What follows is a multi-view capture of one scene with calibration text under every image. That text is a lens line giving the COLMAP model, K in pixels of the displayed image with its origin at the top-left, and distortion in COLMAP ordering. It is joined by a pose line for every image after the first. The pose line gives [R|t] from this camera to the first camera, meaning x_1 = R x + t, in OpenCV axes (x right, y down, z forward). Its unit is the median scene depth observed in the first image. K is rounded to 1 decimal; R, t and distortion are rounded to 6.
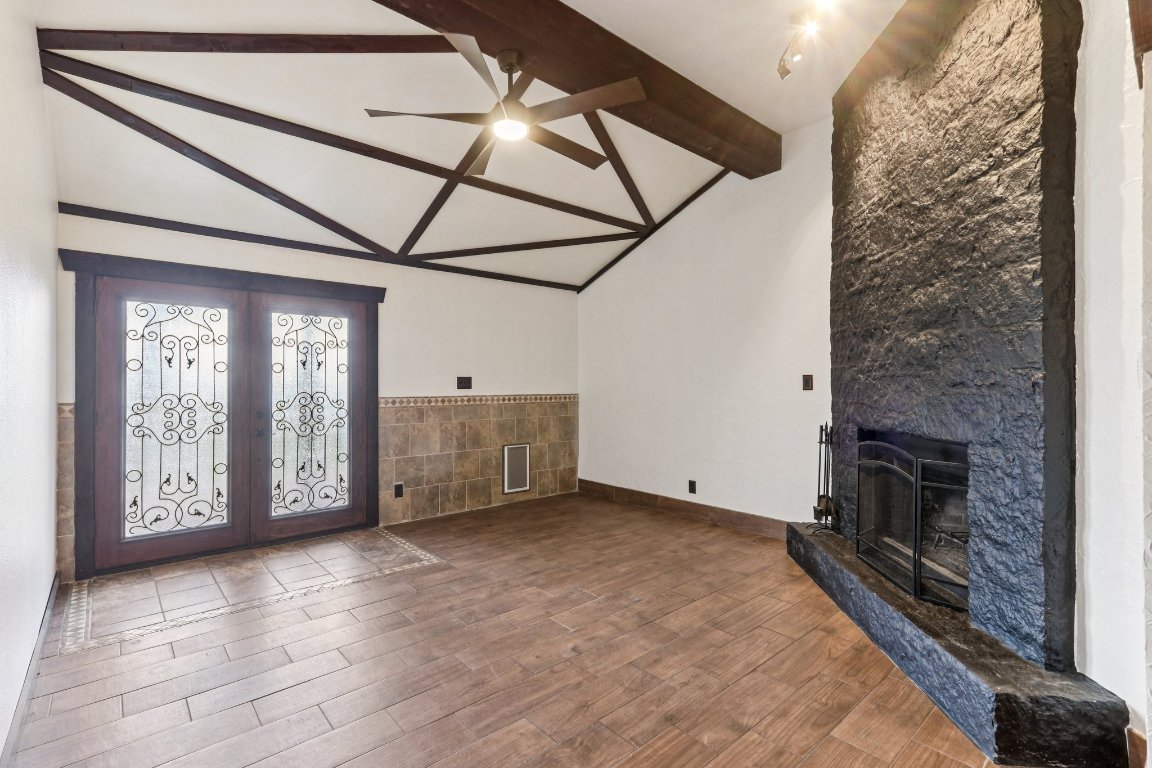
lens RADIAL K [[520.8, 0, 579.6], [0, 520.8, 373.3], [0, 0, 1]] dist [0.001195, 0.002745]
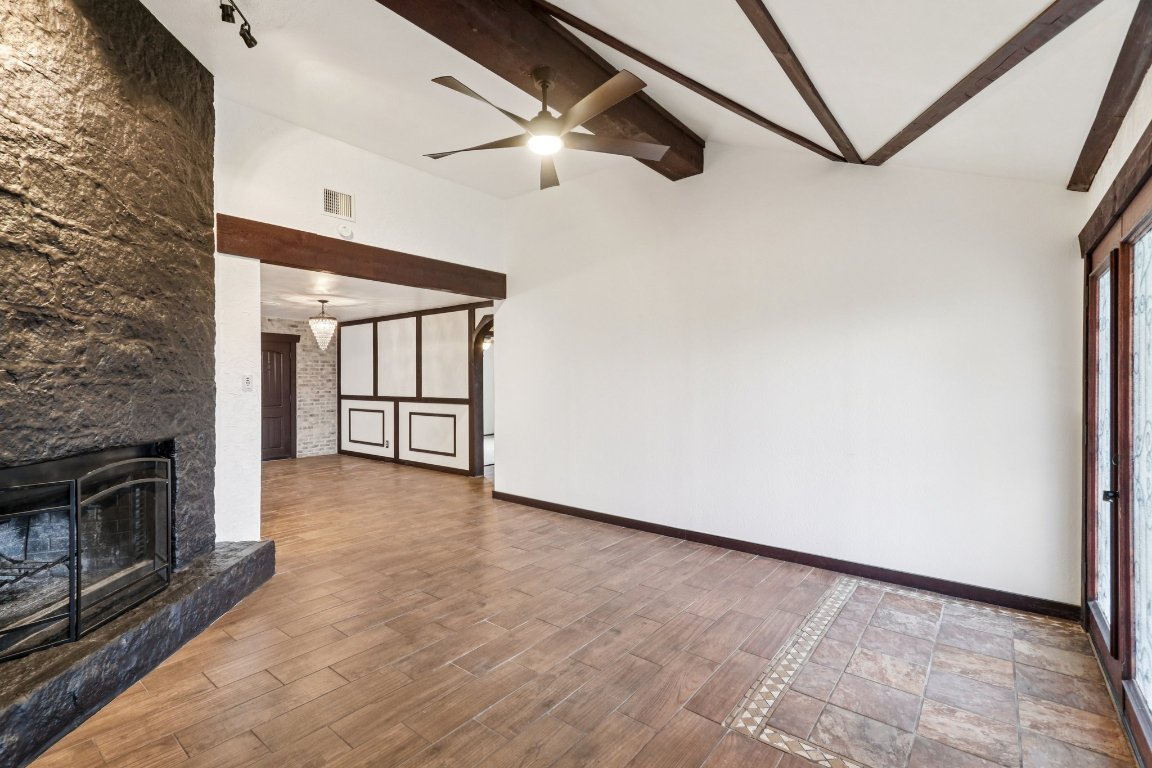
lens RADIAL K [[520.8, 0, 569.7], [0, 520.8, 383.5], [0, 0, 1]] dist [0.001195, 0.002745]
pose [[-0.988408, 0.000260, -0.151822, -0.020822], [0.001626, 0.999959, -0.008875, 0.012432], [0.151813, -0.009019, -0.988368, 1.906336]]
